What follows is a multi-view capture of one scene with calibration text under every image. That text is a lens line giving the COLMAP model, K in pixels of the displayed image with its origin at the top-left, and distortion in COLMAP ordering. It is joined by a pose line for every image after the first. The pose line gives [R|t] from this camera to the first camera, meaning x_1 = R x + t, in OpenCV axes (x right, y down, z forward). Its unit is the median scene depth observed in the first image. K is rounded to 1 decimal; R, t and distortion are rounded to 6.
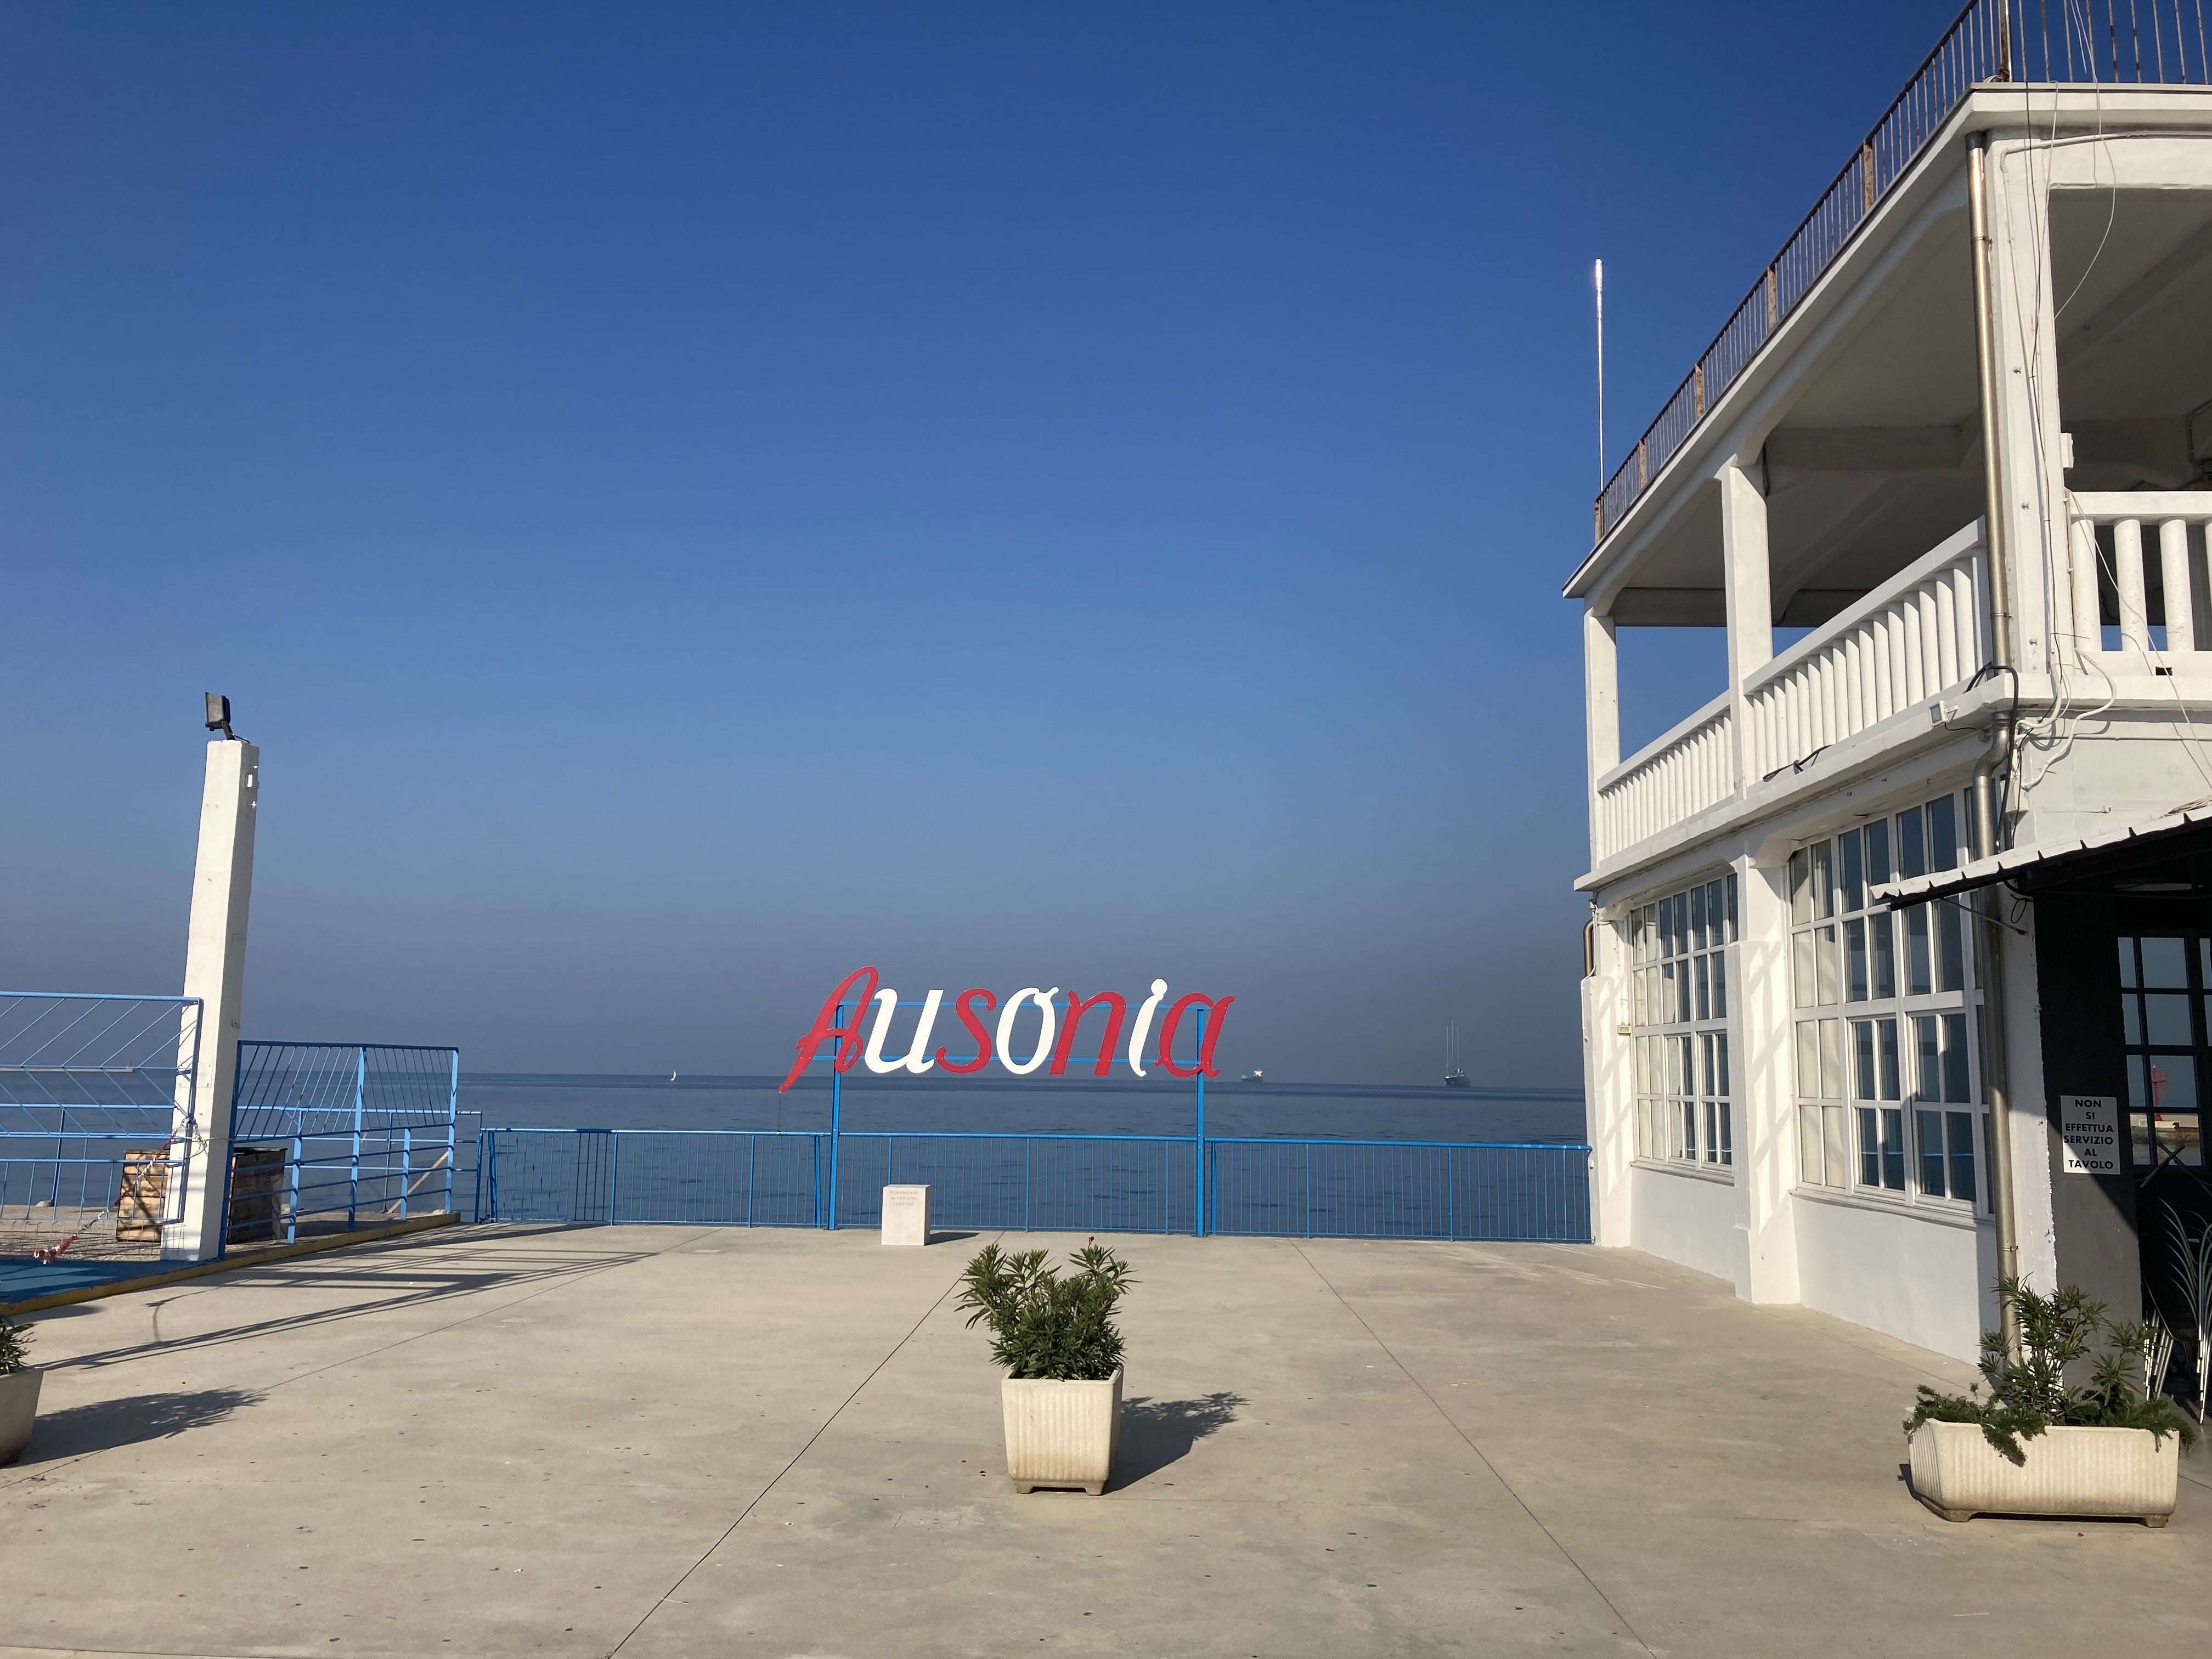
lens RADIAL K [[1810.4, 0, 1106.6], [0, 1810.4, 823.7], [0, 0, 1]] dist [0.015195, 0.003072]
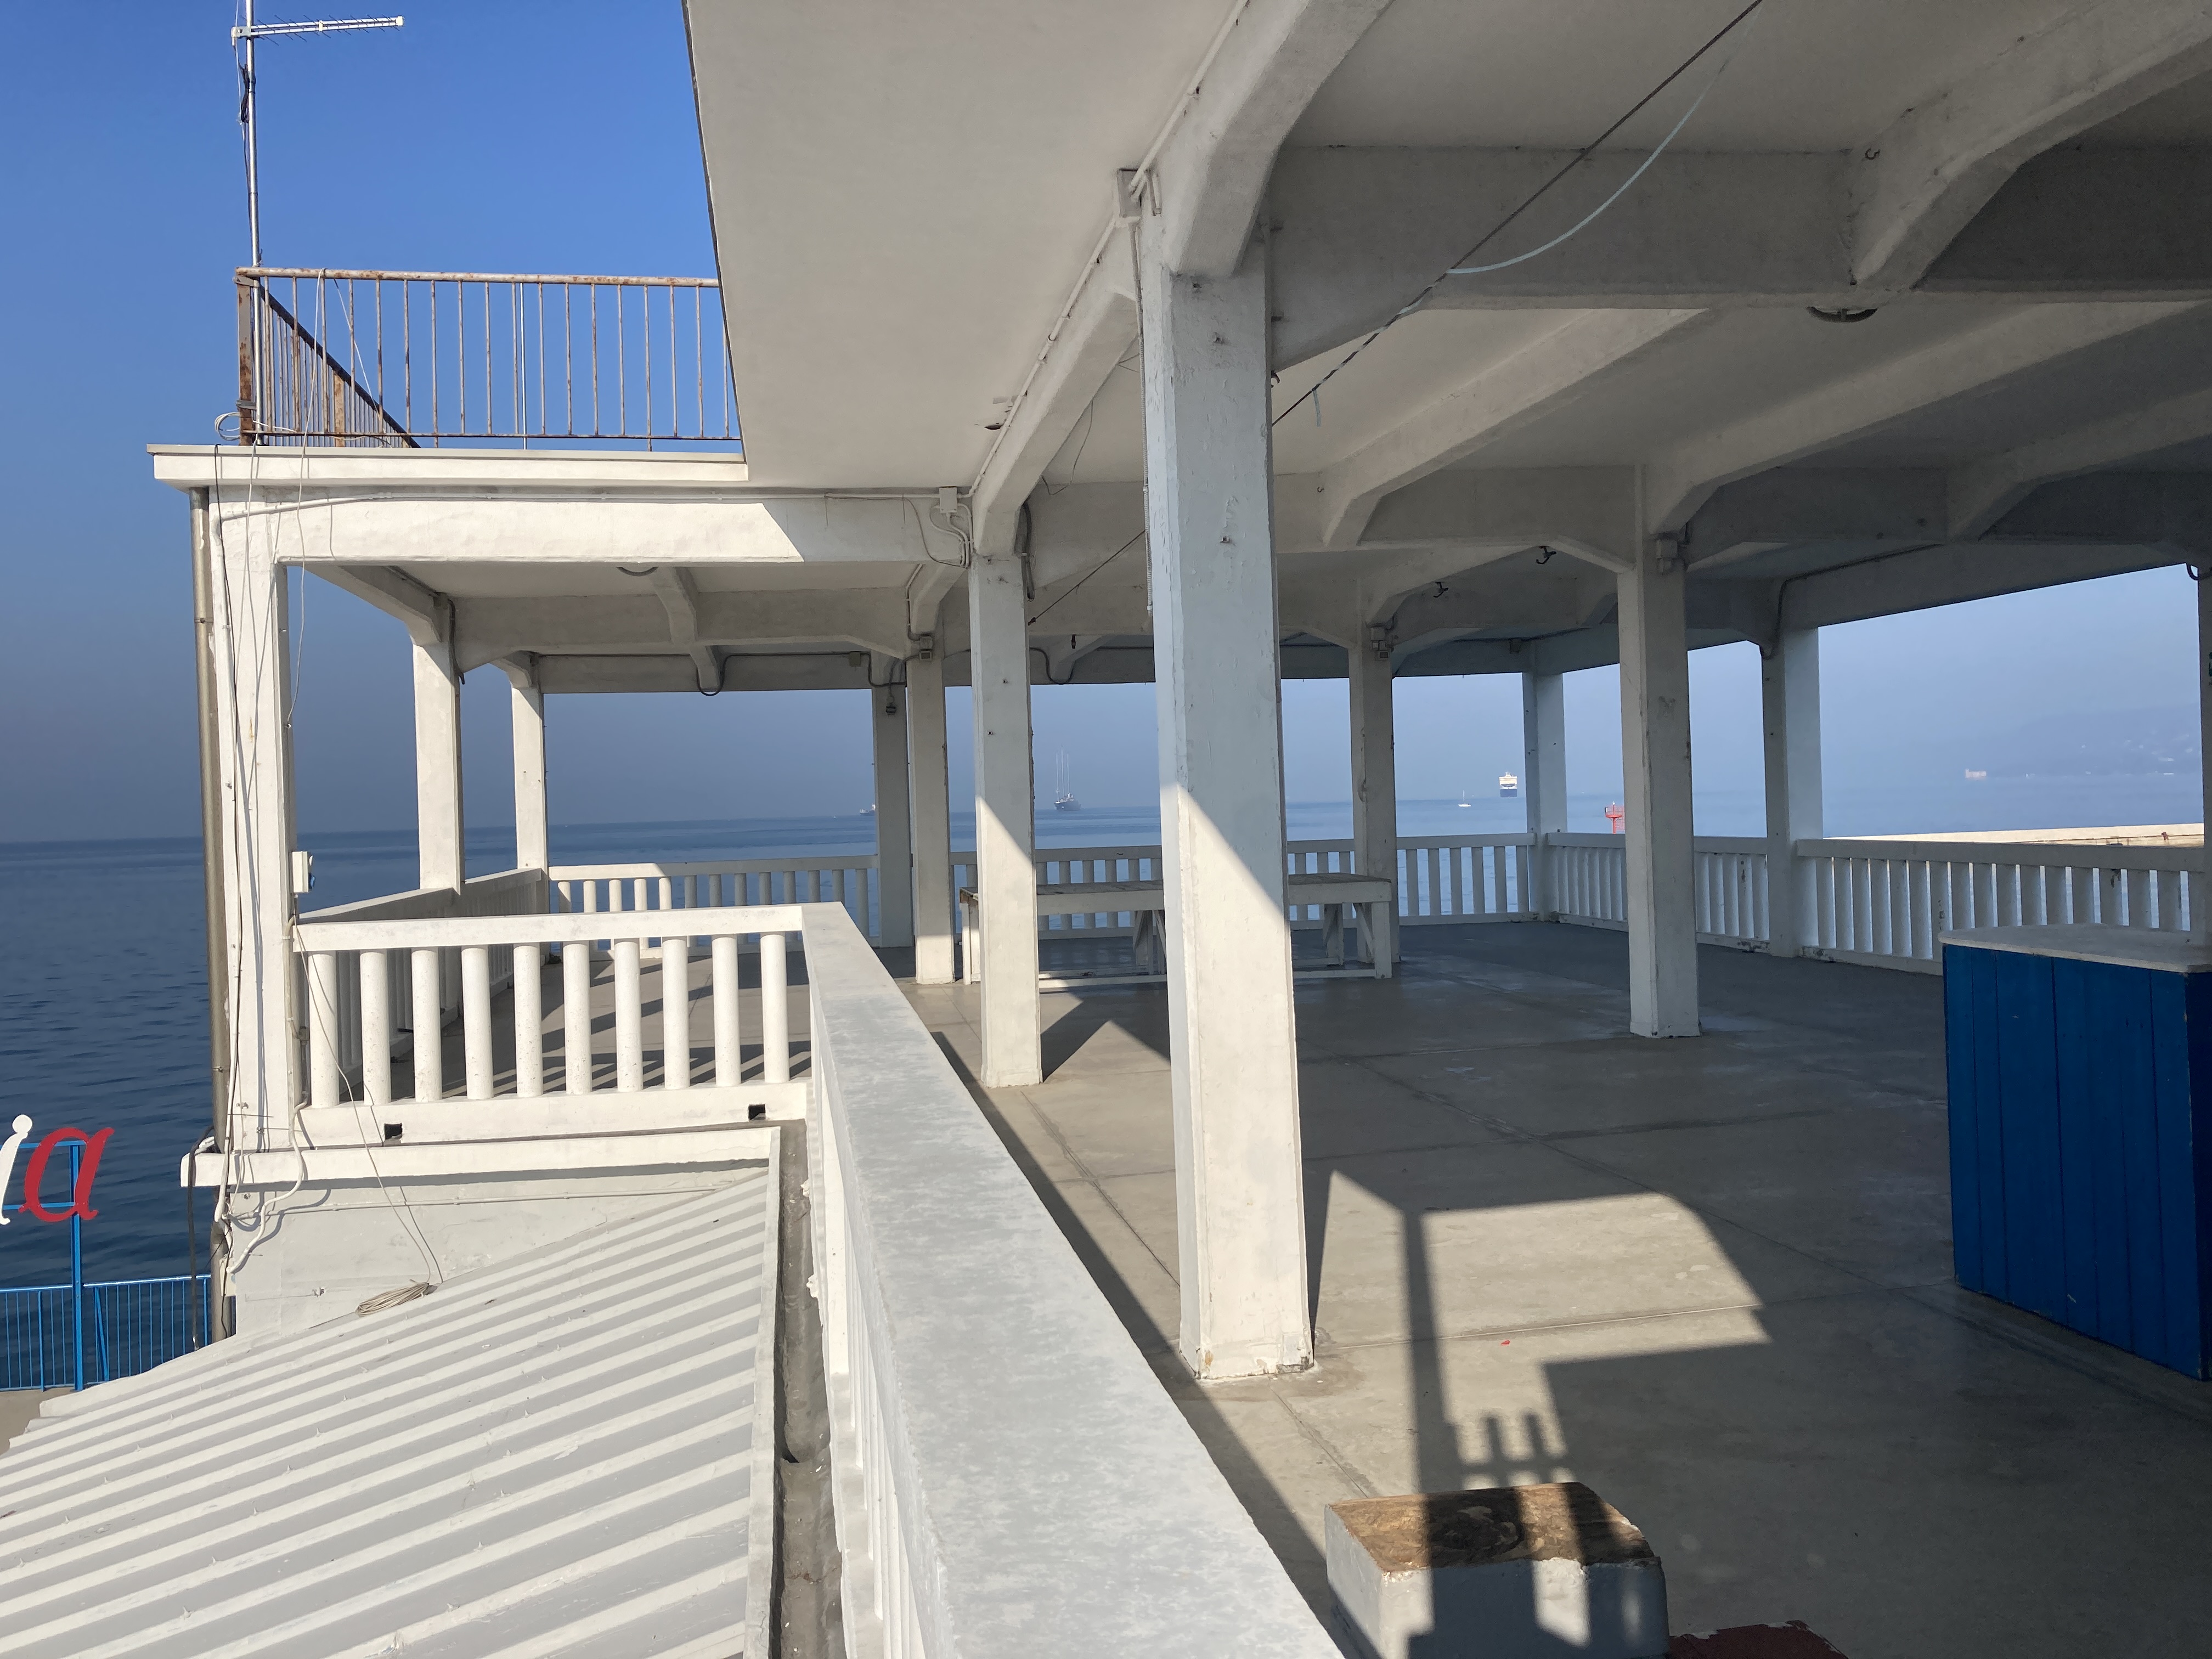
lens RADIAL K [[1810.4, 0, 1100.3], [0, 1810.4, 829.6], [0, 0, 1]] dist [0.015195, 0.003072]
pose [[0.980893, -0.048950, 0.188292, 0.735592], [0.018553, 0.986955, 0.159927, -0.356063], [-0.193664, -0.153378, 0.969004, 0.073462]]
